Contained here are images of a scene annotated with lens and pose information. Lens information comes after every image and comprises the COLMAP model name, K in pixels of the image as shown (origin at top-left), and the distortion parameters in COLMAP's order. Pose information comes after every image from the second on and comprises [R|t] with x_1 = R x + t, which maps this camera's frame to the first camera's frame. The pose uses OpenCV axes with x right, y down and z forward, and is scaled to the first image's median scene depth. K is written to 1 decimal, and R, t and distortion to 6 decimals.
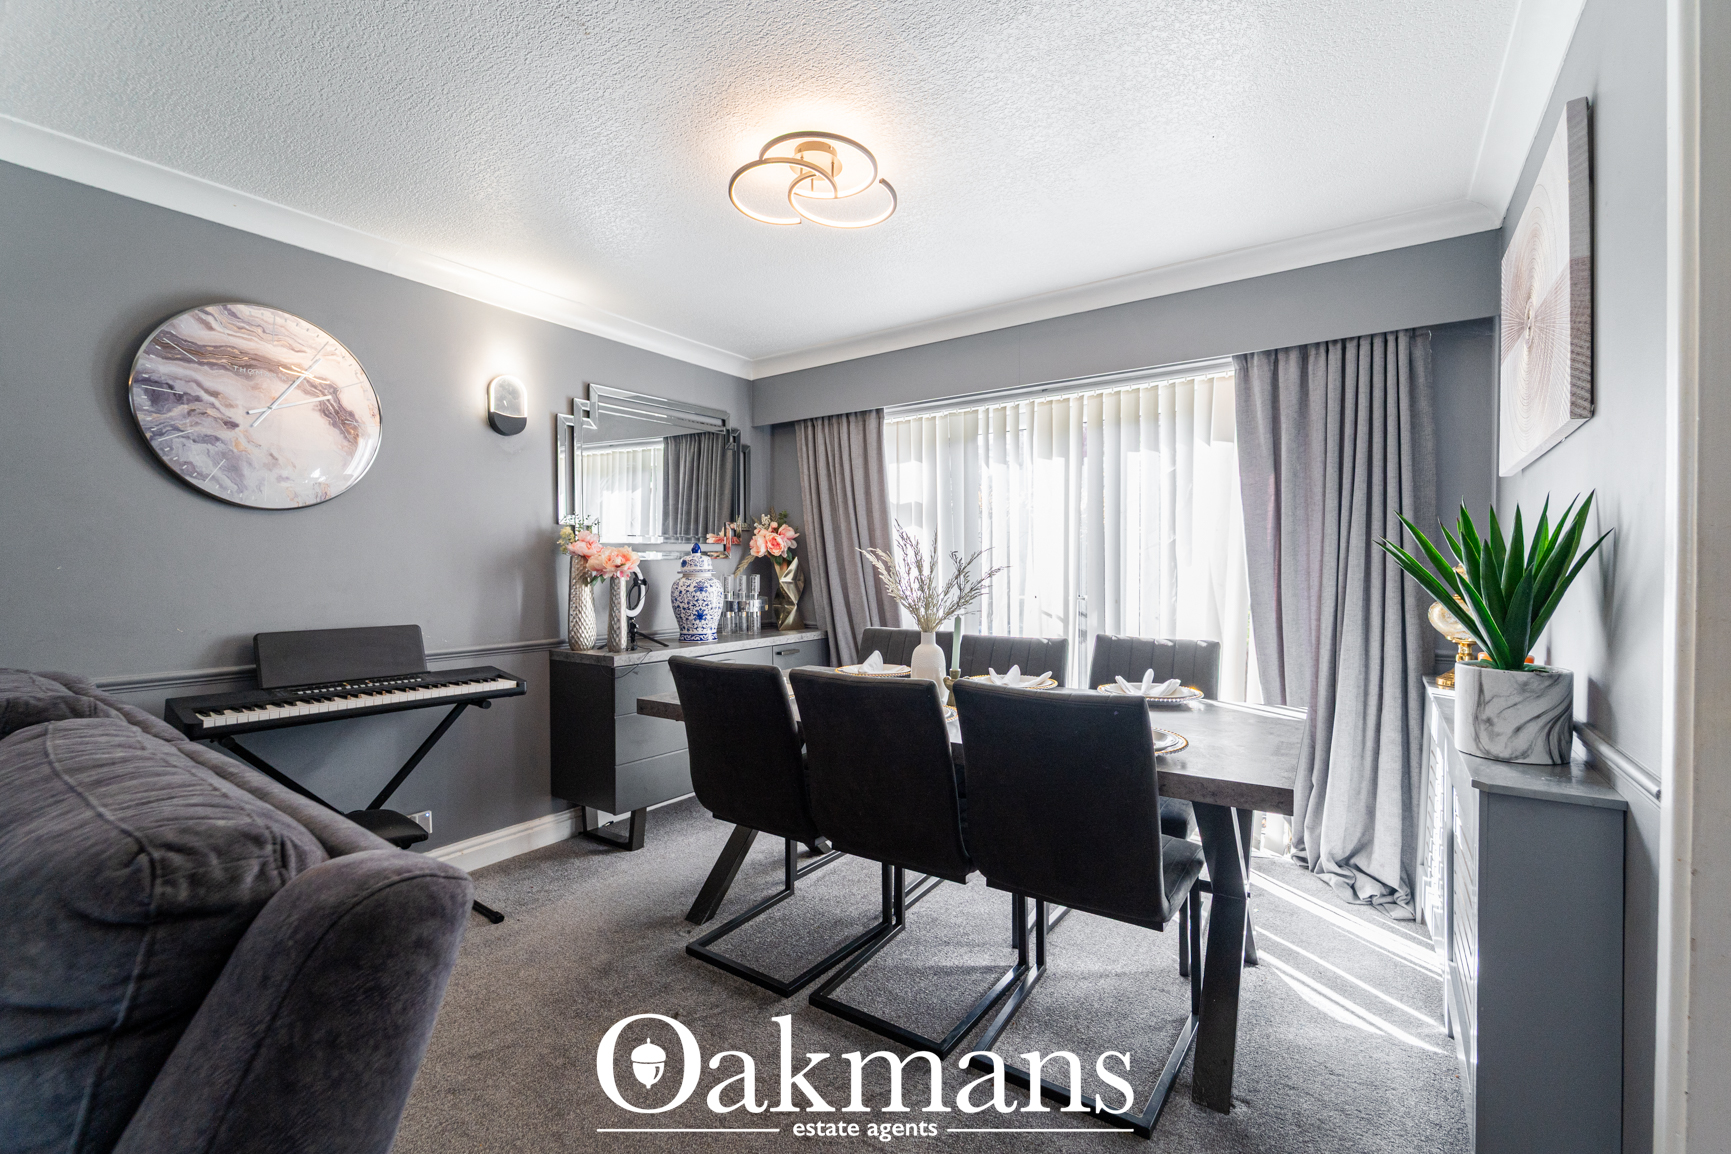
lens RADIAL K [[724.3, 0, 900.8], [0, 724.3, 570.9], [0, 0, 1]] dist [0.000027, -0.000153]
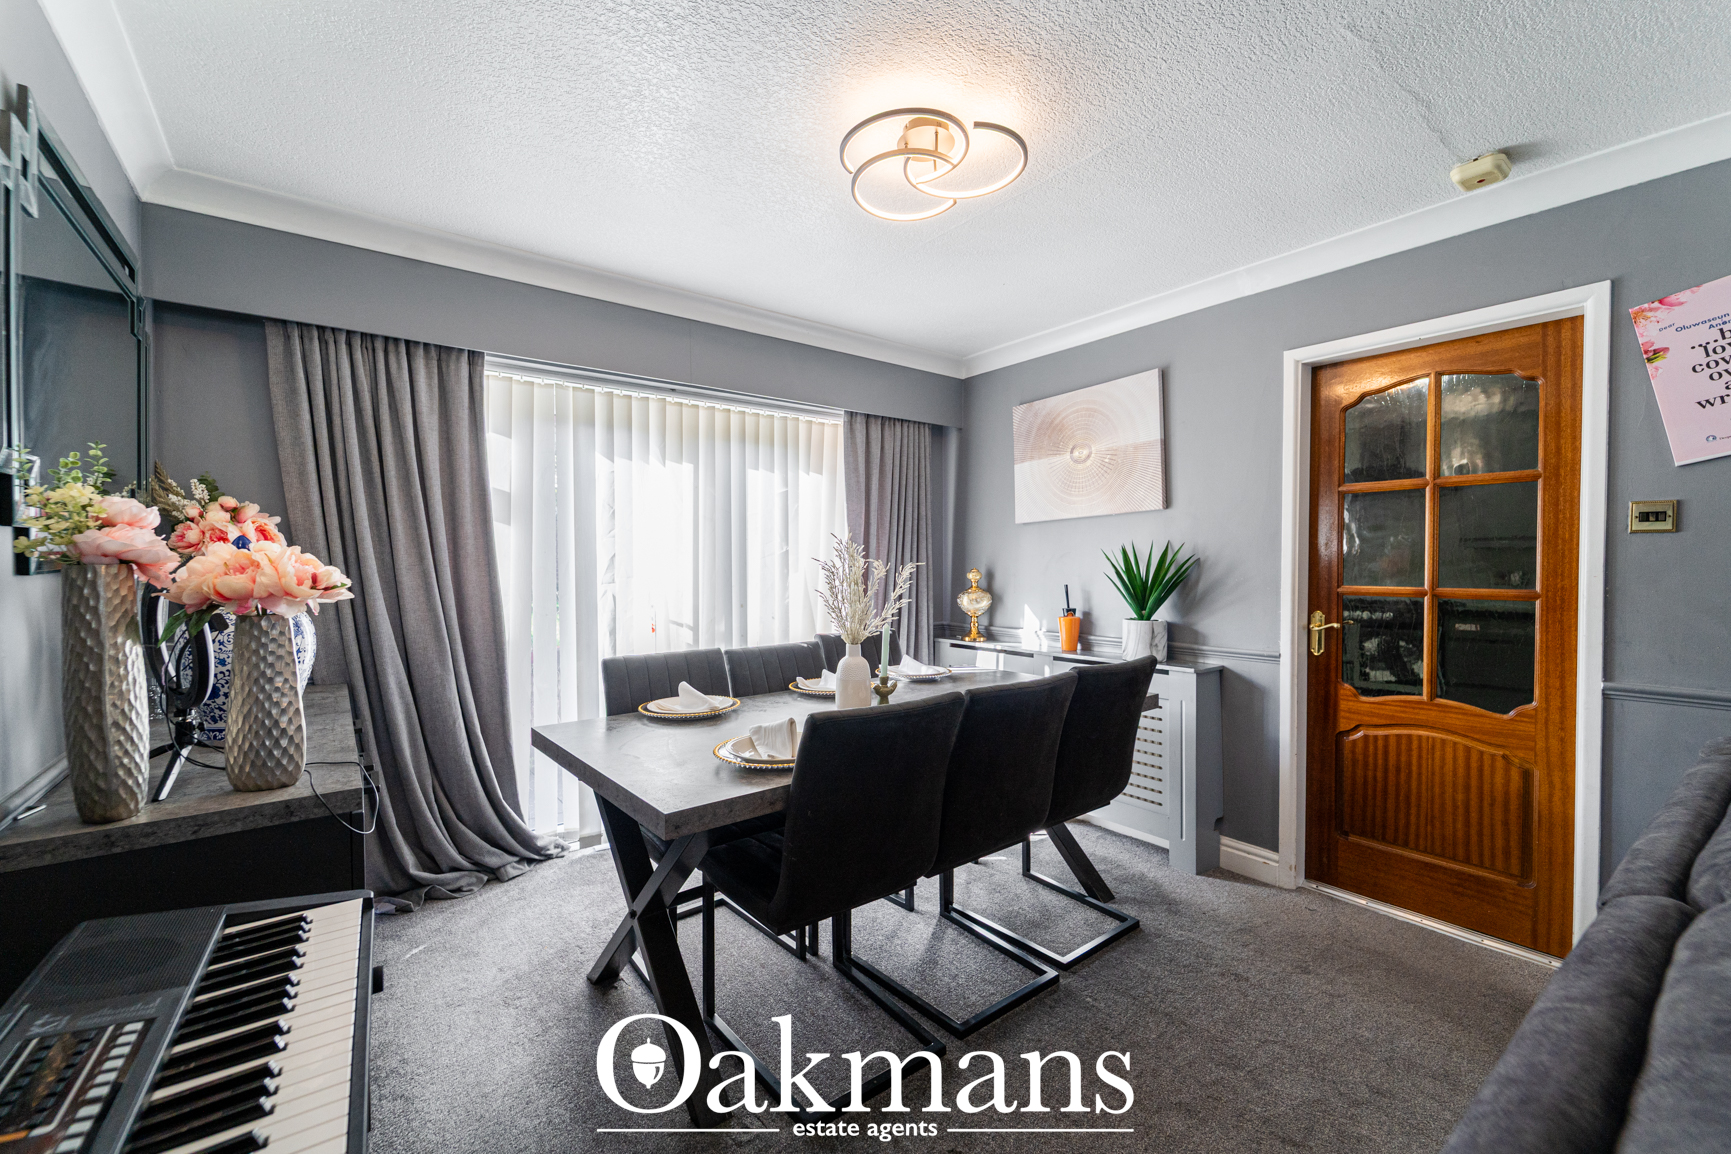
lens RADIAL K [[723.3, 0, 857.4], [0, 723.3, 578.1], [0, 0, 1]] dist [-0.003943, -0.000631]
pose [[0.323338, -0.018906, 0.946095, -0.682901], [0.006645, 0.999821, 0.017709, -0.018208], [-0.946260, 0.000561, 0.323406, 0.503848]]
